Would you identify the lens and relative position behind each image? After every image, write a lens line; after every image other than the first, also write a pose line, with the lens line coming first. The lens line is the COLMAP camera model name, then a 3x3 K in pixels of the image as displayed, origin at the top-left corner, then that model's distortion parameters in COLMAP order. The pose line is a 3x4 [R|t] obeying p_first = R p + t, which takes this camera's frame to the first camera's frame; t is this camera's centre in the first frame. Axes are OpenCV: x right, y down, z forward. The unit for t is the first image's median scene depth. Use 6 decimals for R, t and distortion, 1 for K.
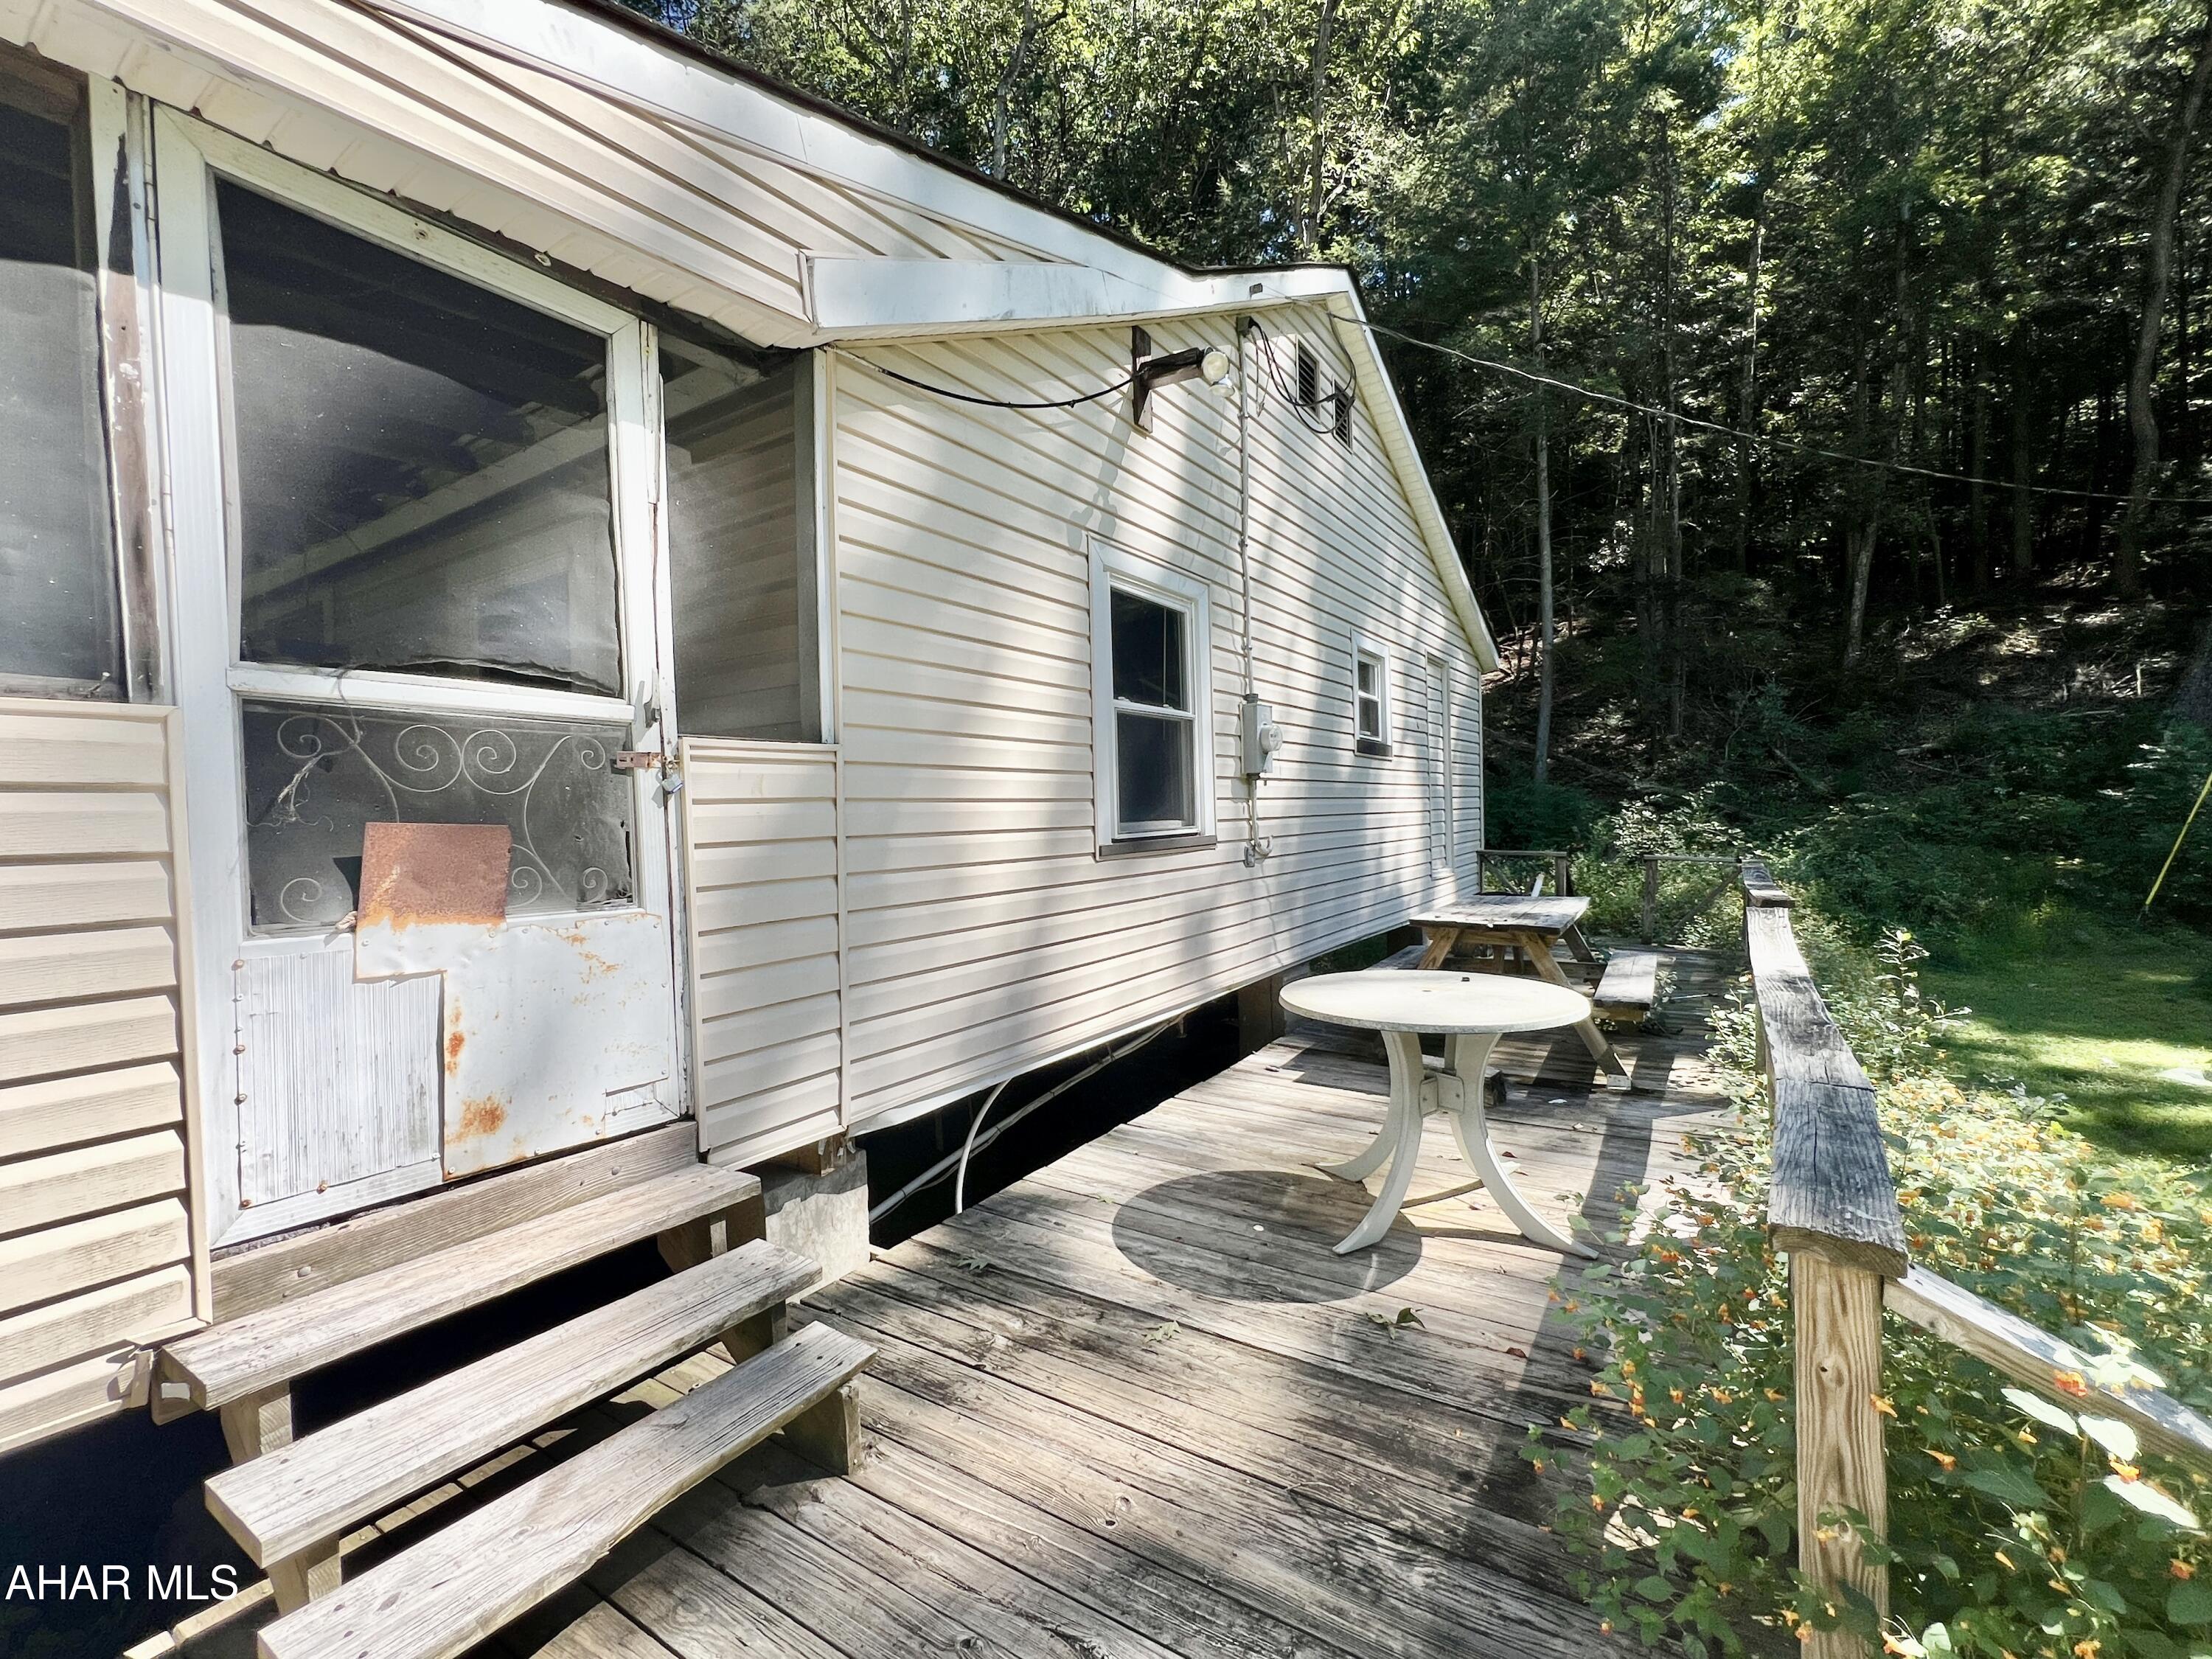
lens RADIAL K [[988.1, 0, 1102.7], [0, 988.1, 818.4], [0, 0, 1]] dist [0.010967, 0.000143]
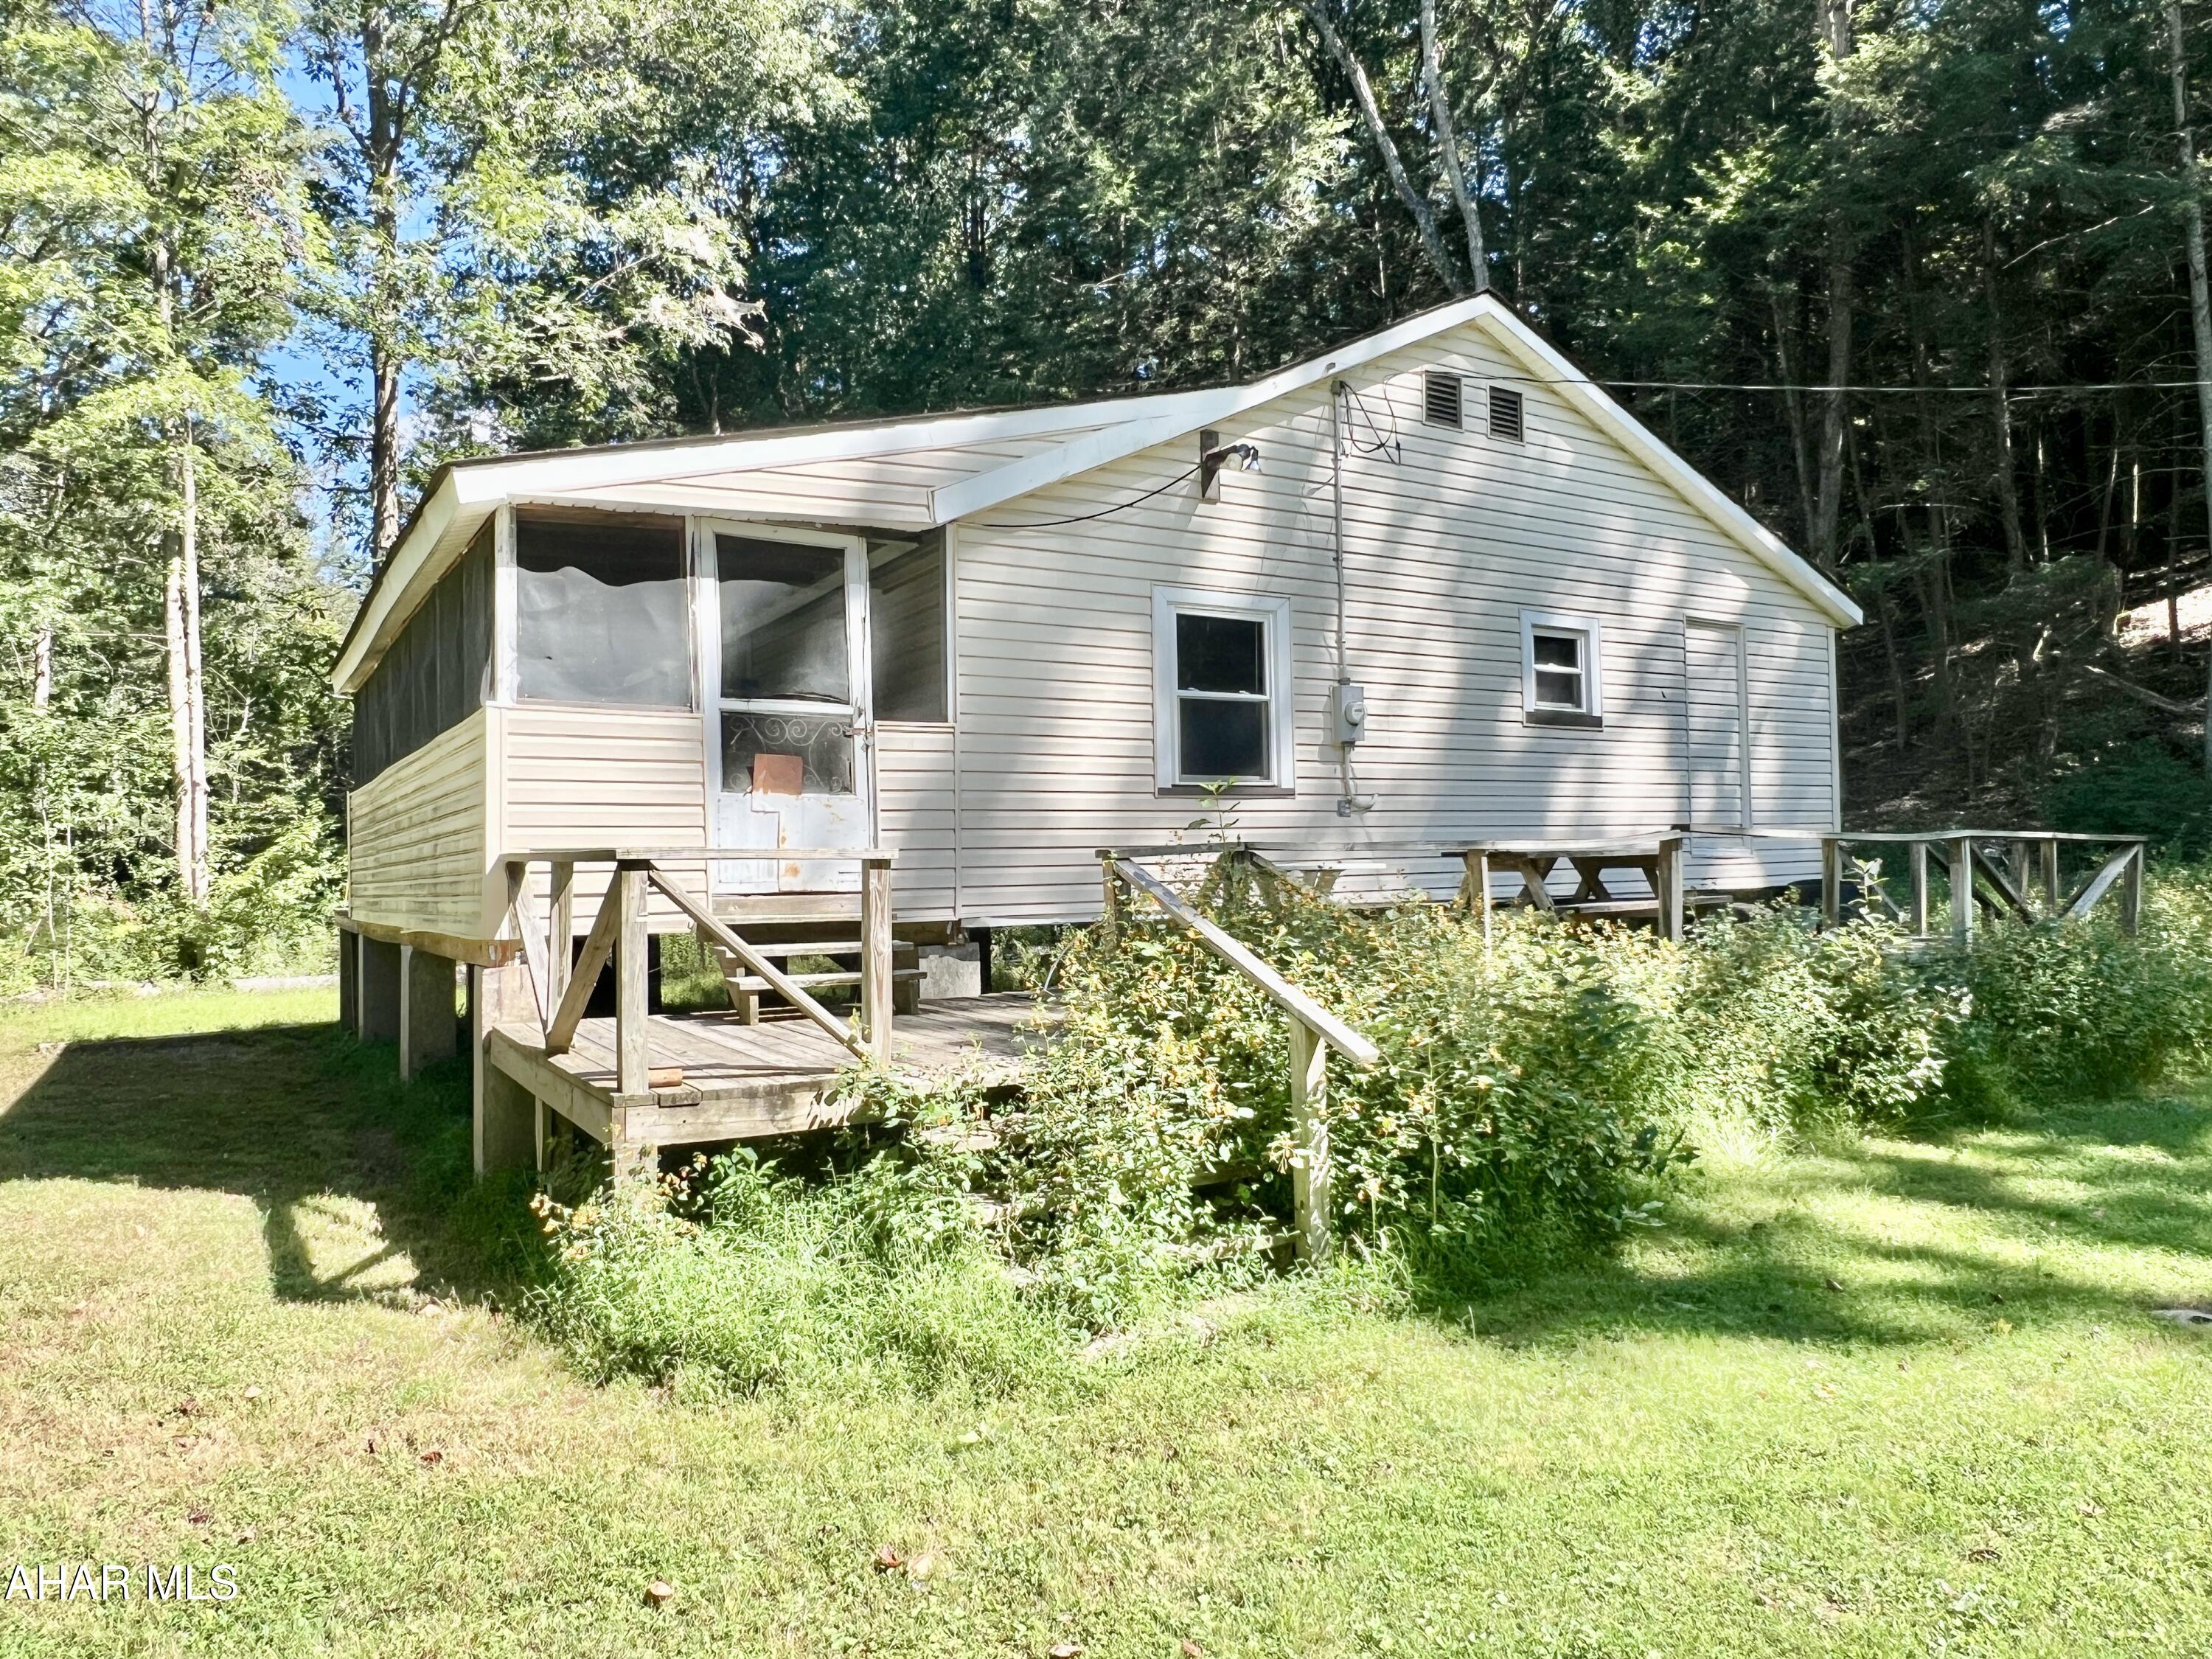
lens RADIAL K [[1451.9, 0, 1106.1], [0, 1451.9, 830.4], [0, 0, 1]] dist [0.000568, 0.025772]
pose [[0.908081, -0.008590, -0.418705, 0.778965], [-0.000725, 0.999756, -0.022084, 0.129850], [0.418793, 0.020357, 0.907854, -0.957021]]
